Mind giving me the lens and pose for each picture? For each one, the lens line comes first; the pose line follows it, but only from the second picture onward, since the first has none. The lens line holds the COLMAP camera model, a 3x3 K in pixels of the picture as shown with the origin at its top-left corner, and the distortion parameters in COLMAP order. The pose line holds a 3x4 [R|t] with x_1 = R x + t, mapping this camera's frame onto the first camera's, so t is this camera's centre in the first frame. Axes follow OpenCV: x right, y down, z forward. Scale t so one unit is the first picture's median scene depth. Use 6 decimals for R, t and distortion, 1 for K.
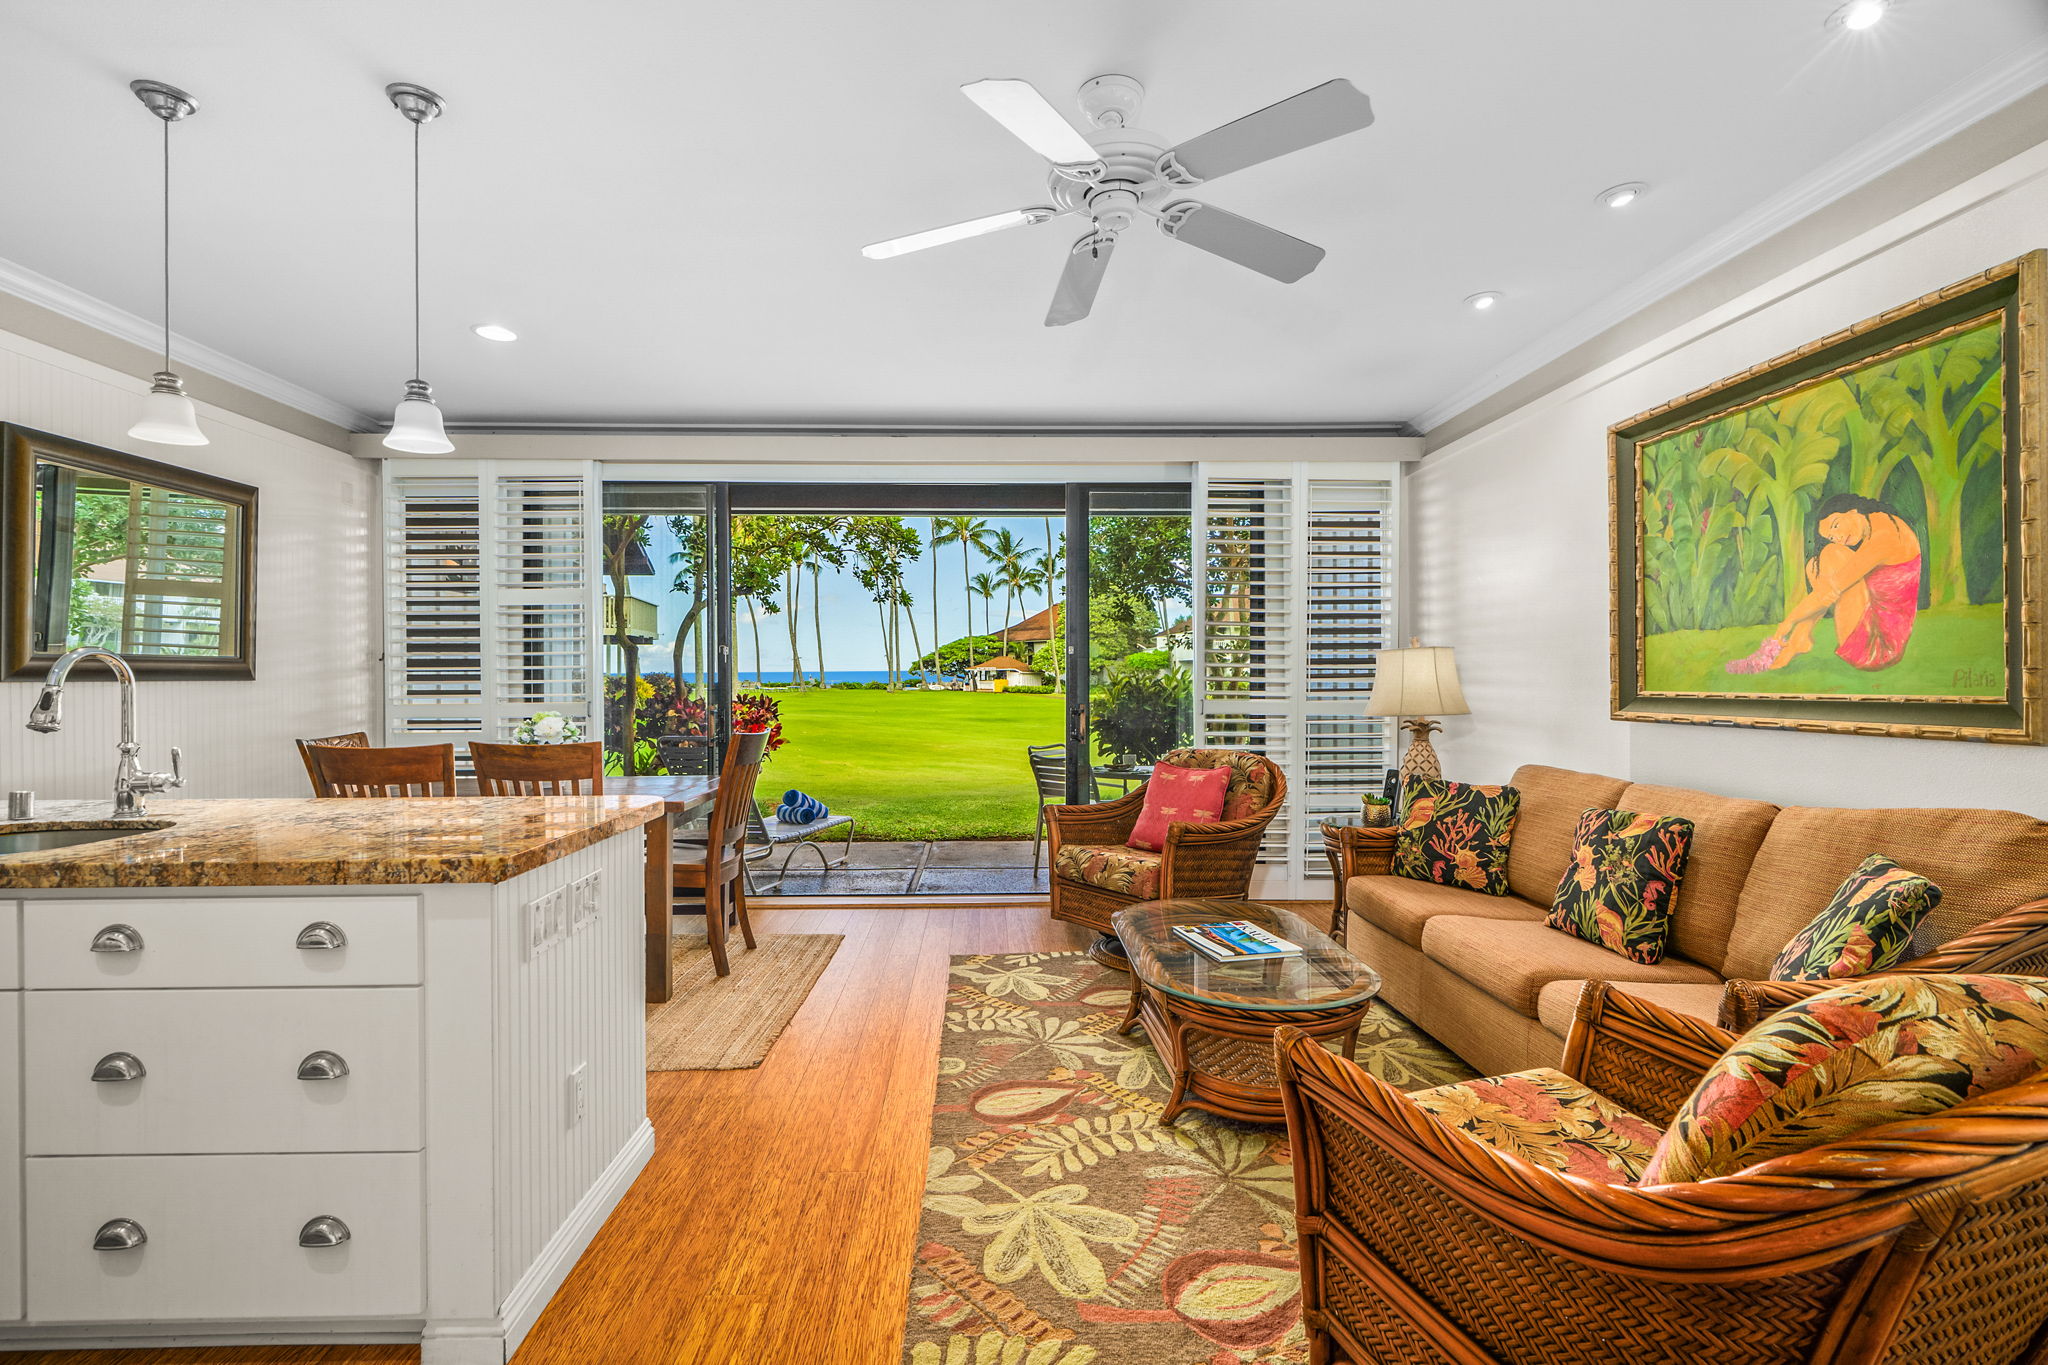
lens RADIAL K [[930.3, 0, 1010.9], [0, 930.3, 683.3], [0, 0, 1]] dist [-0.001528, -0.000197]
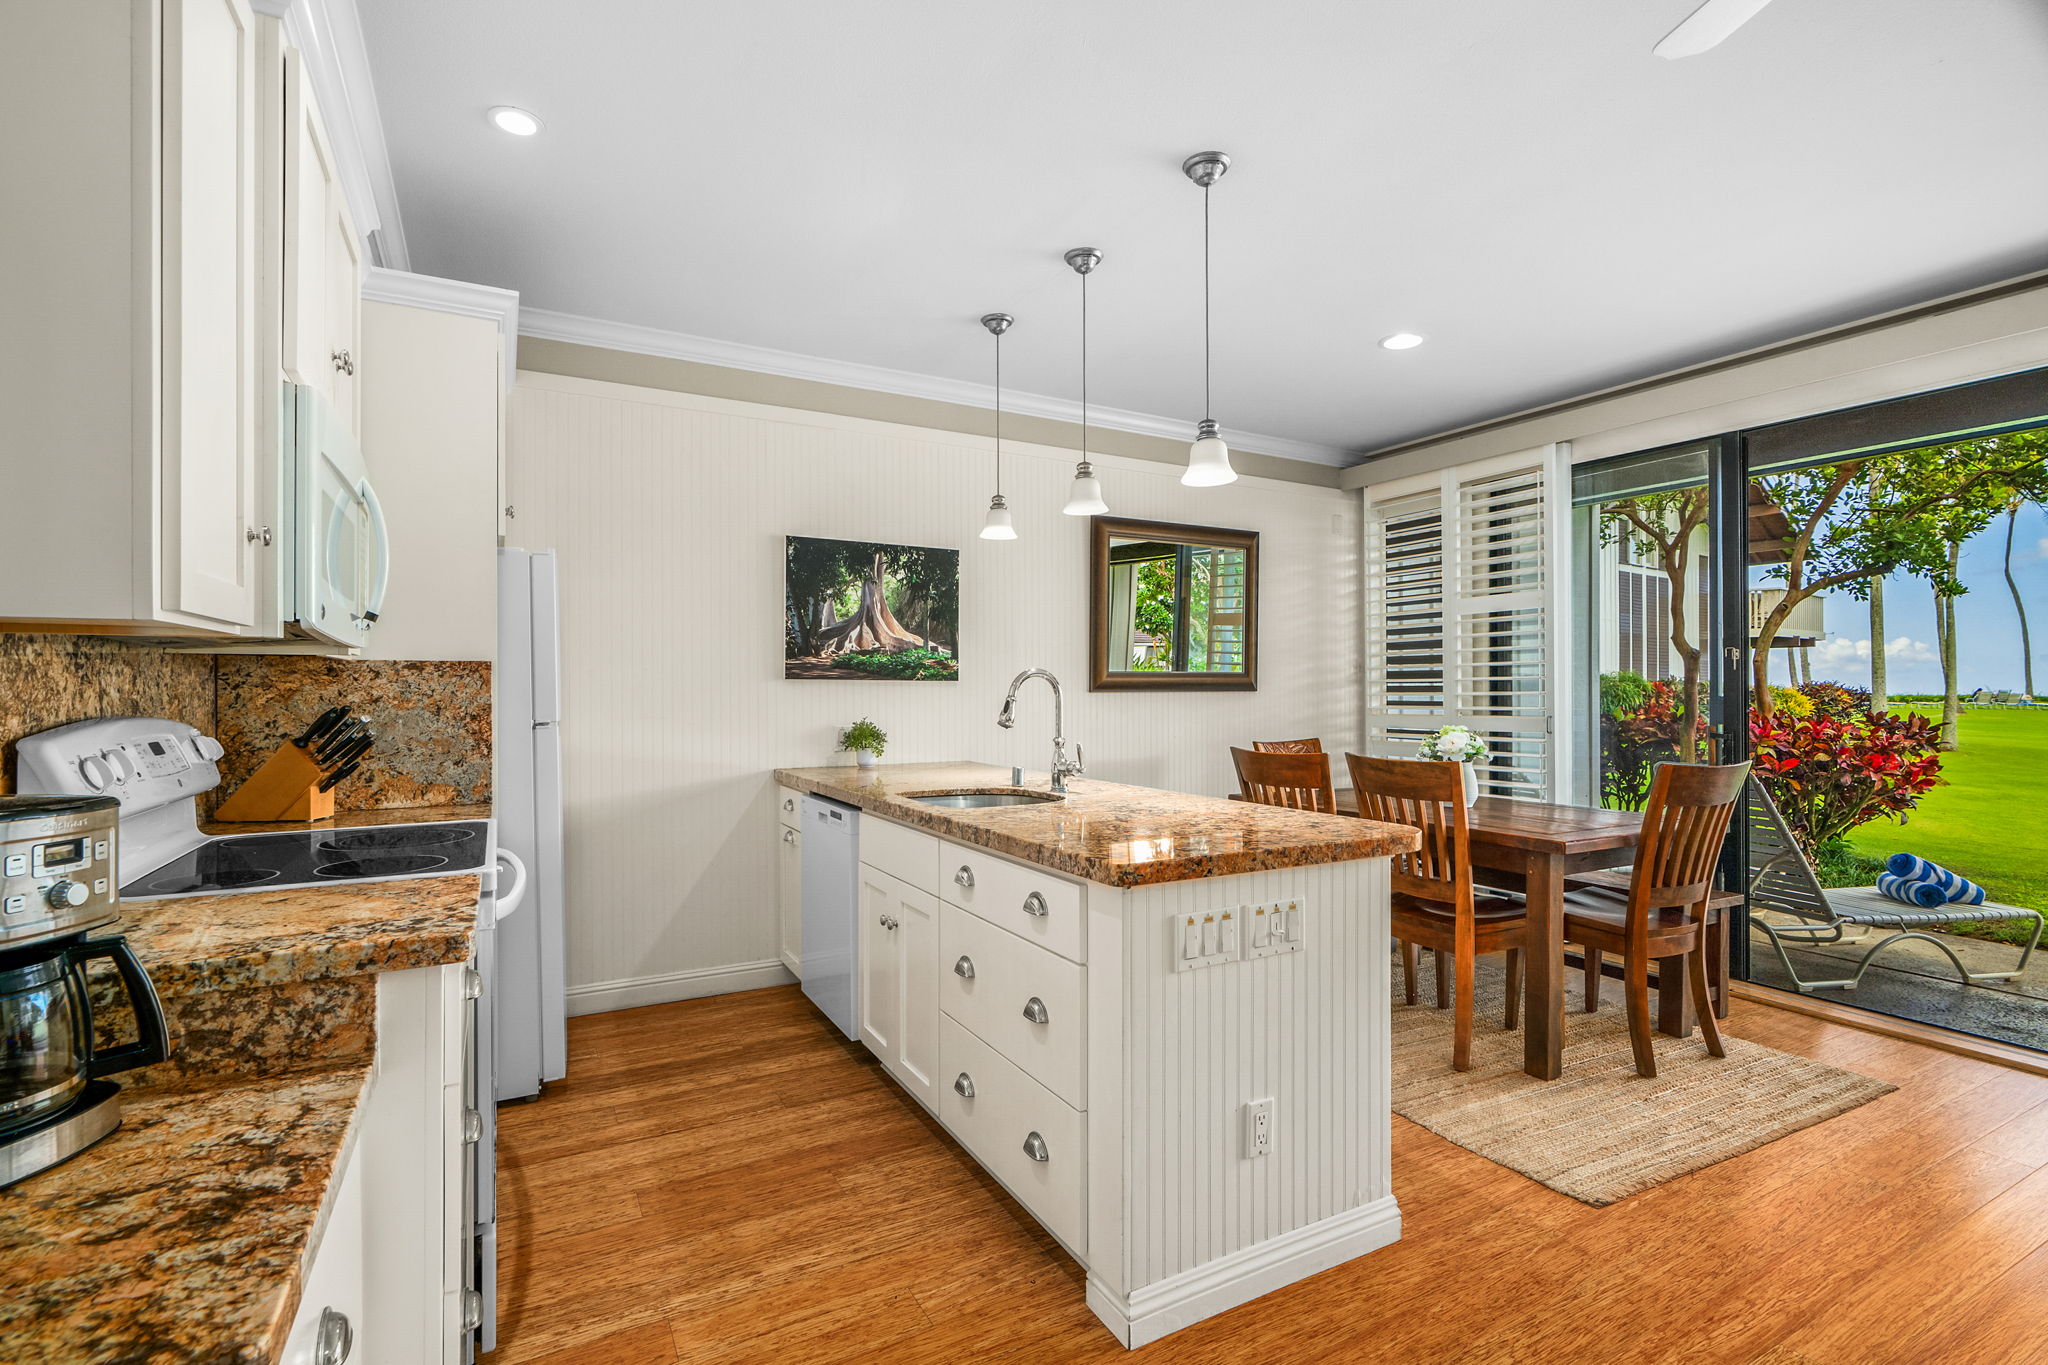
lens RADIAL K [[939.8, 0, 1020.6], [0, 939.8, 689.5], [0, 0, 1]] dist [-0.002791, 0.000294]
pose [[0.451012, 0.002836, -0.892513, 0.144727], [-0.005910, 0.999983, 0.000191, -0.003972], [0.892498, 0.005188, 0.451021, 0.174443]]
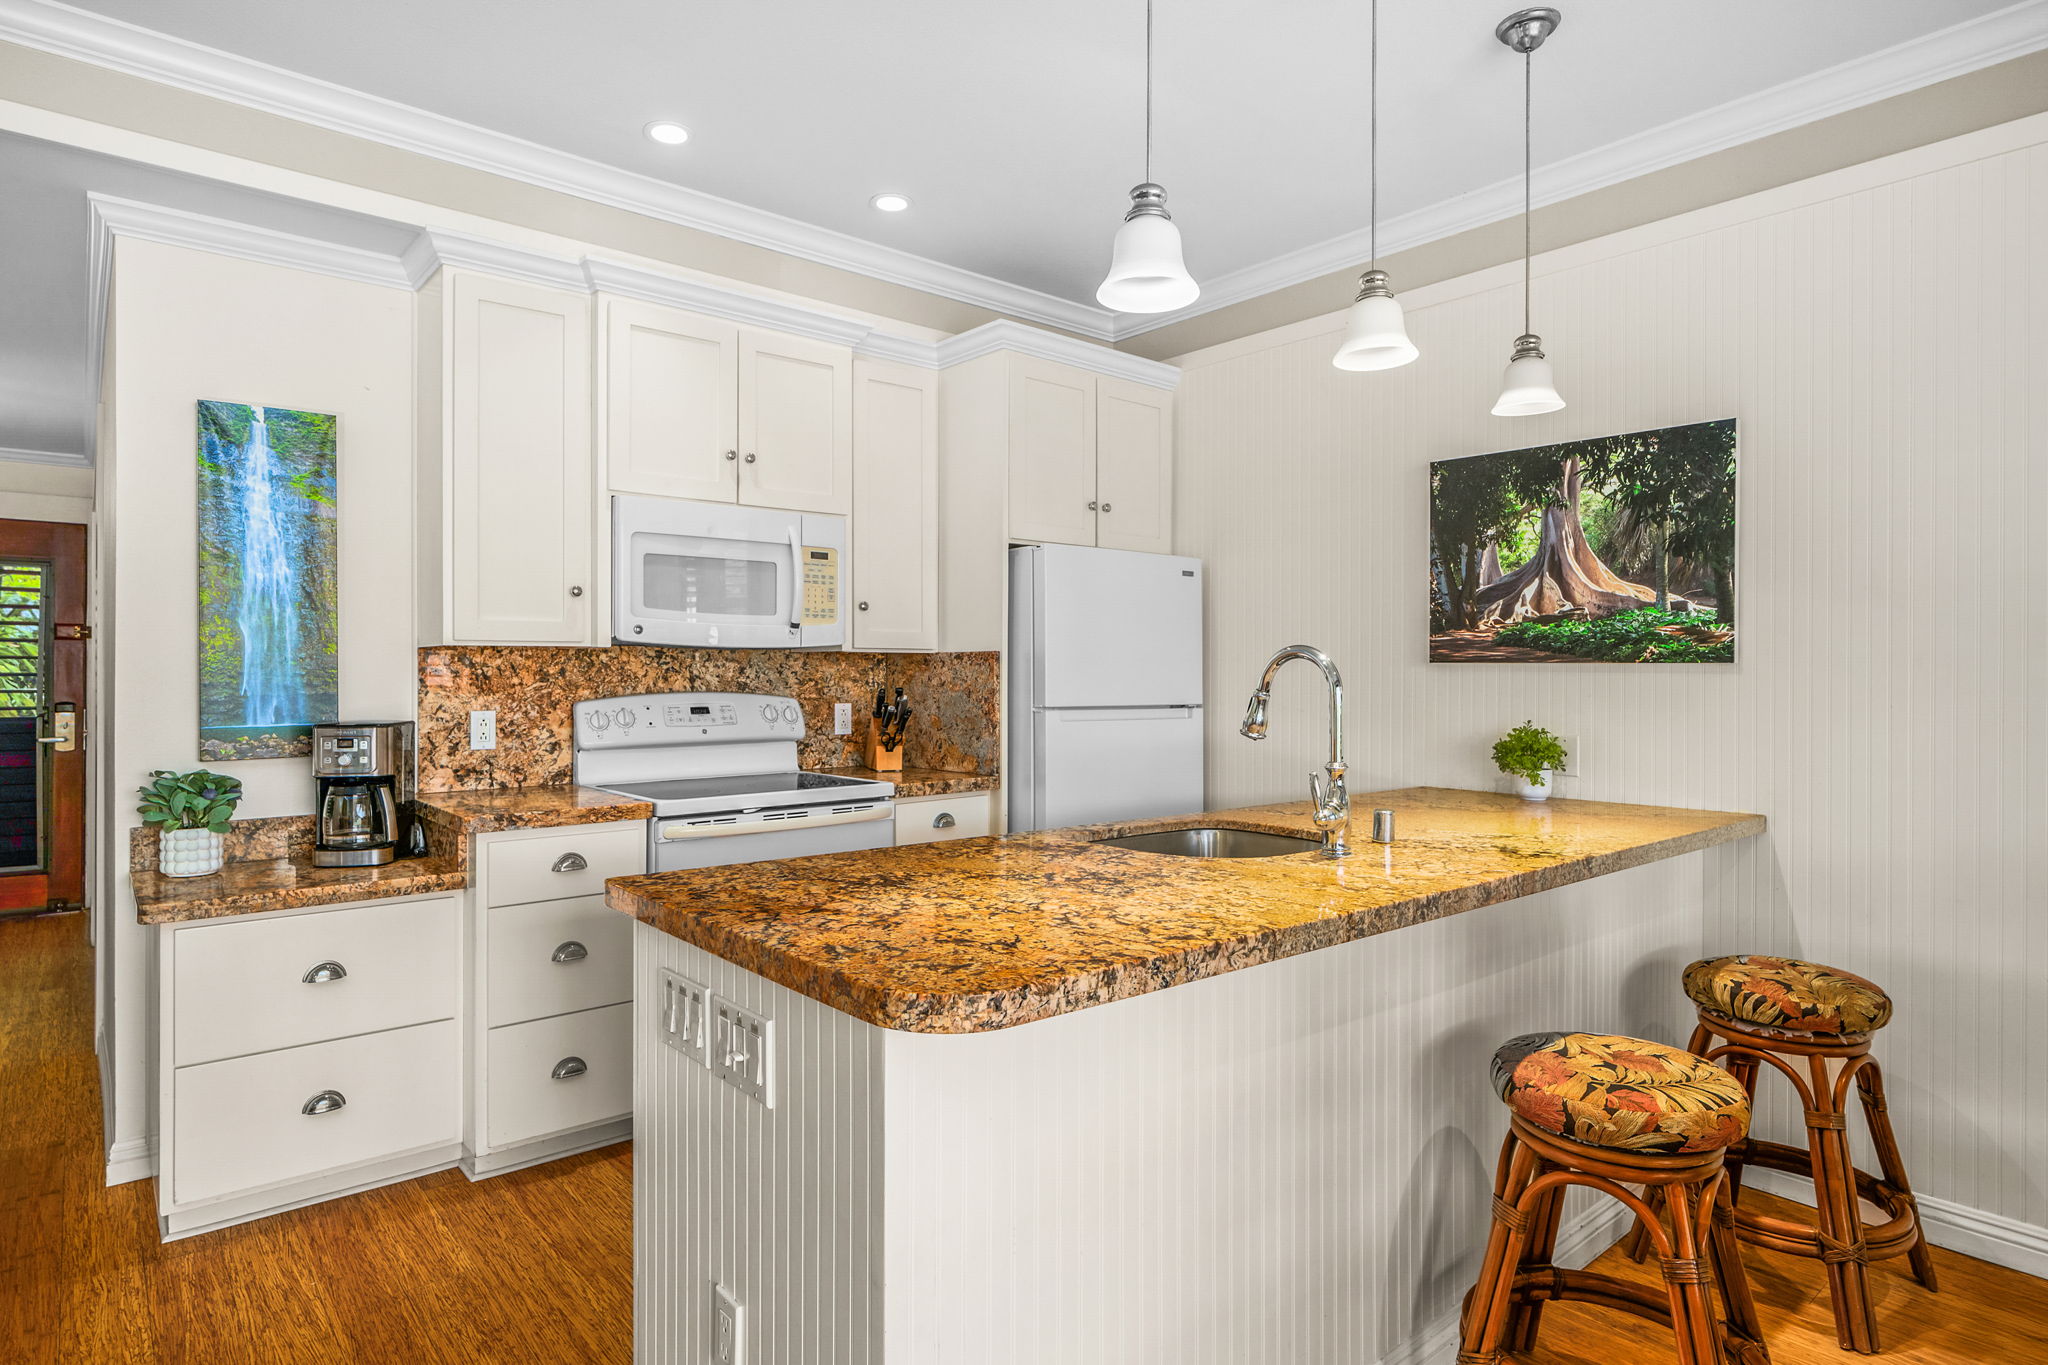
lens RADIAL K [[1117.5, 0, 999.4], [0, 1117.5, 668.1], [0, 0, 1]] dist [-0.004339, -0.000683]
pose [[-0.787907, -0.001493, -0.615792, -0.066882], [-0.003403, 0.999992, 0.001929, -0.009501], [0.615784, 0.003615, -0.787906, 0.840452]]
